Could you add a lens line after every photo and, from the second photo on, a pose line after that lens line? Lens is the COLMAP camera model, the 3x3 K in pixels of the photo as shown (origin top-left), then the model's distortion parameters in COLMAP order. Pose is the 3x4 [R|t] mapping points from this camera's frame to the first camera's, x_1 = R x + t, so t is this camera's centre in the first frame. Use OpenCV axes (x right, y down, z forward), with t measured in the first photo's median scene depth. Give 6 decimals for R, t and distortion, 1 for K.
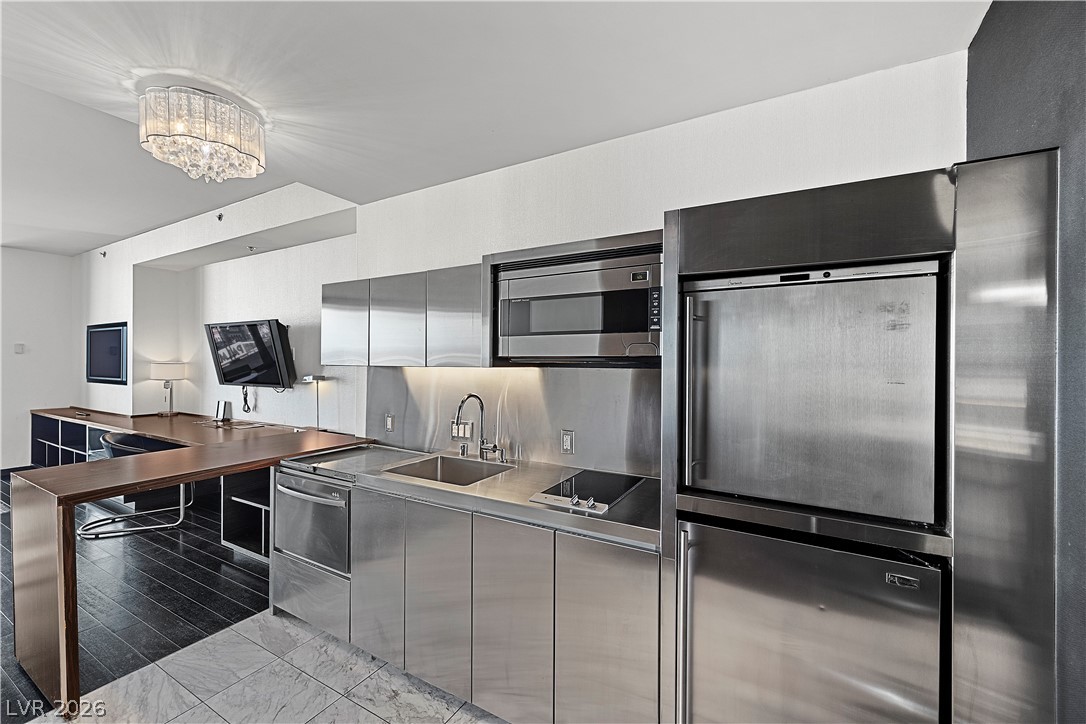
lens RADIAL K [[442.6, 0, 543.0], [0, 442.6, 362.0], [0, 0, 1]] dist [0.001306, -0.000010]
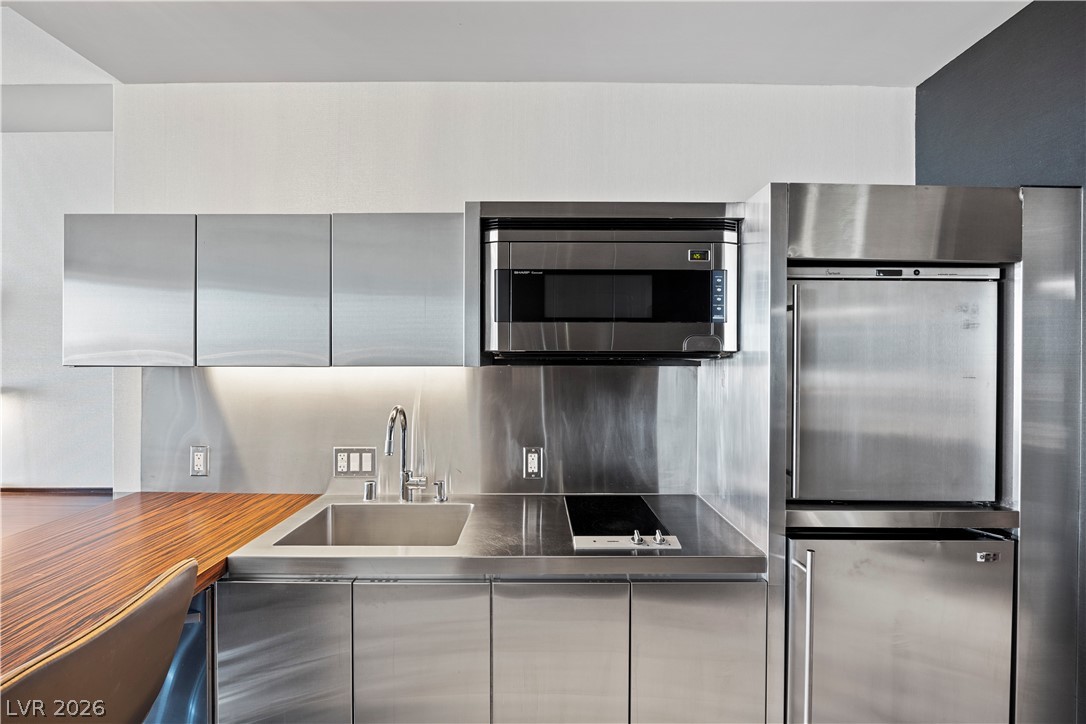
lens RADIAL K [[515.5, 0, 543.0], [0, 515.5, 362.0], [0, 0, 1]] dist [-0.012179, 0.000020]
pose [[0.865229, -0.004724, 0.501354, -0.433235], [0.000763, 0.999967, 0.008107, -0.000907], [-0.501376, -0.006632, 0.865204, 0.257001]]
